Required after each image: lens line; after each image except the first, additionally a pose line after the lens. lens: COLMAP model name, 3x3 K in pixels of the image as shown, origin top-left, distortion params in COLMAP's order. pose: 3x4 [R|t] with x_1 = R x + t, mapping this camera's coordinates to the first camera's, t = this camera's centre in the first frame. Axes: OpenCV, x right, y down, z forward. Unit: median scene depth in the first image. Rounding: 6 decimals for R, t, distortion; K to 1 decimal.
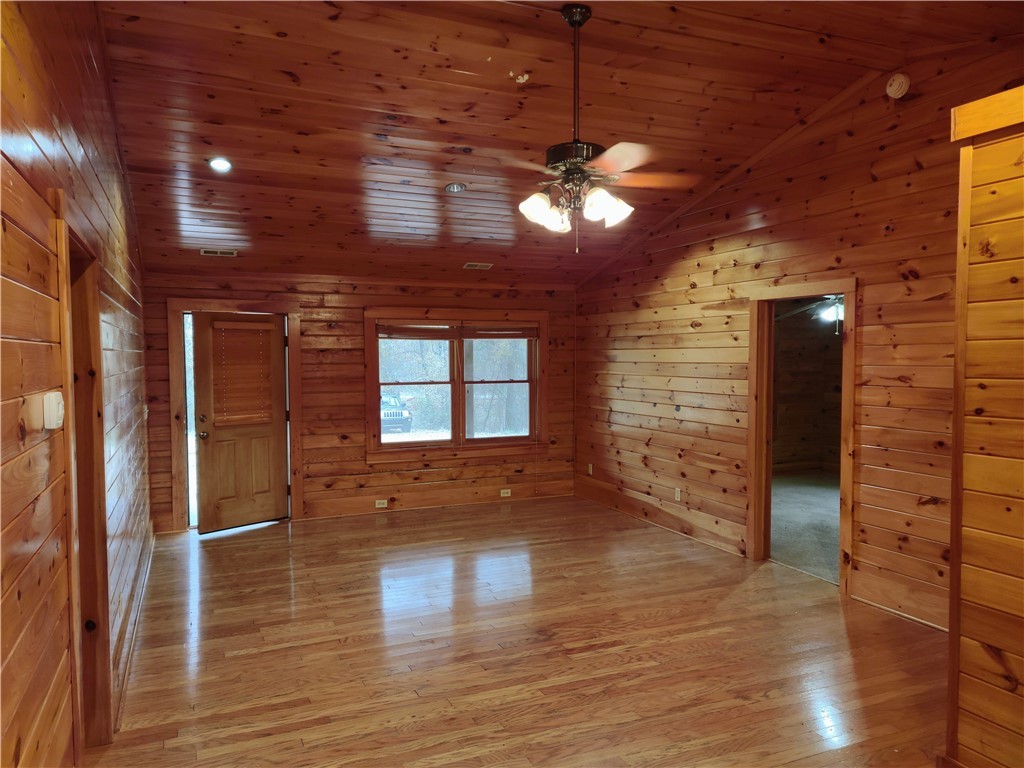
lens RADIAL K [[755.8, 0, 515.8], [0, 755.8, 388.2], [0, 0, 1]] dist [0.055925, -0.012514]
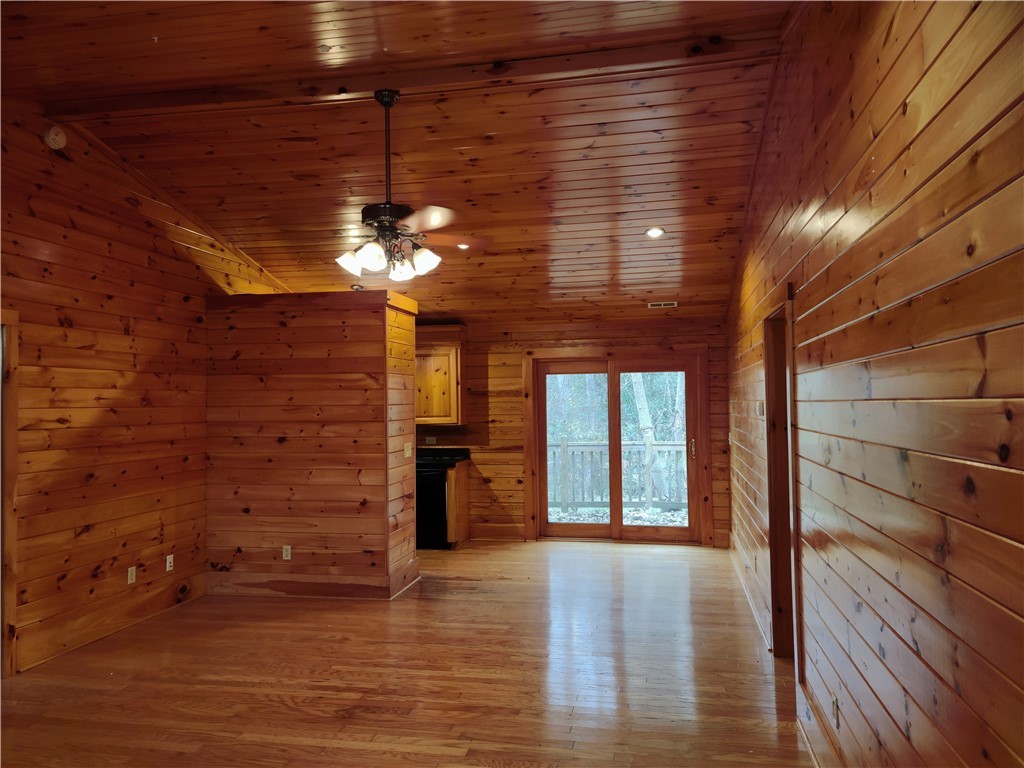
lens RADIAL K [[755.8, 0, 520.1], [0, 755.8, 378.4], [0, 0, 1]] dist [0.055925, -0.012514]
pose [[-0.823051, 0.034125, 0.566941, -0.641439], [0.041837, 0.999124, 0.000598, -0.048042], [-0.566424, 0.024211, -0.823758, 1.632746]]
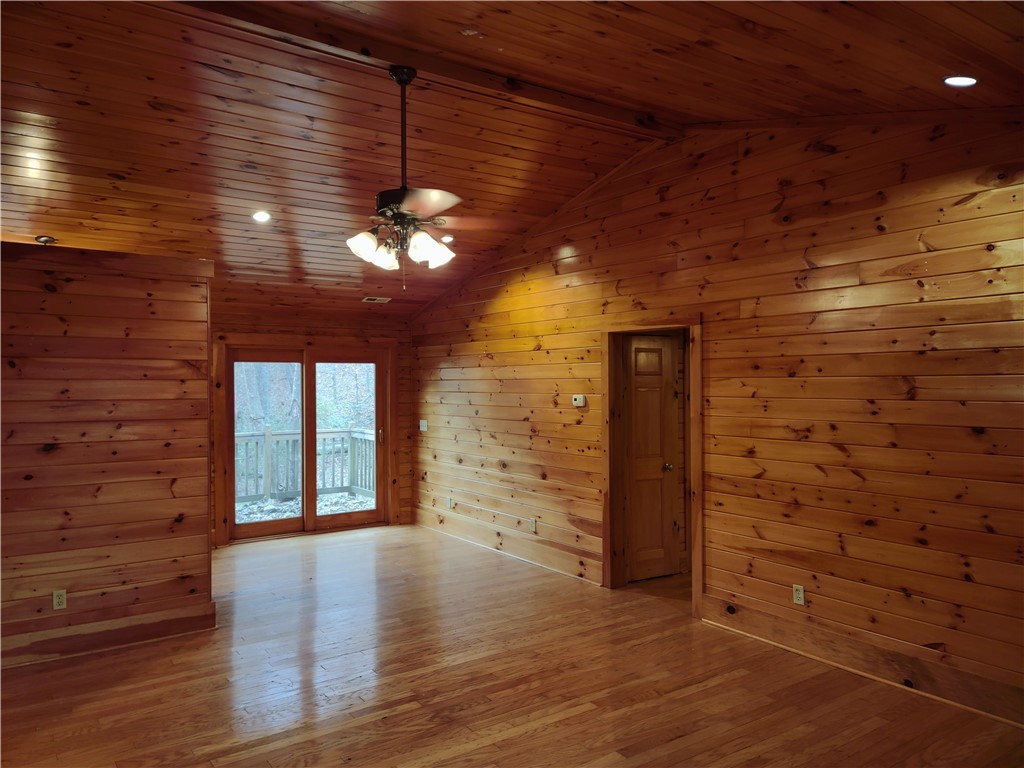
lens RADIAL K [[755.8, 0, 516.5], [0, 755.8, 385.8], [0, 0, 1]] dist [0.055925, -0.012514]
pose [[-0.978559, 0.010367, -0.205706, 0.131804], [0.000072, 0.998750, 0.049989, -0.087467], [0.205967, 0.048902, -0.977336, 1.869042]]
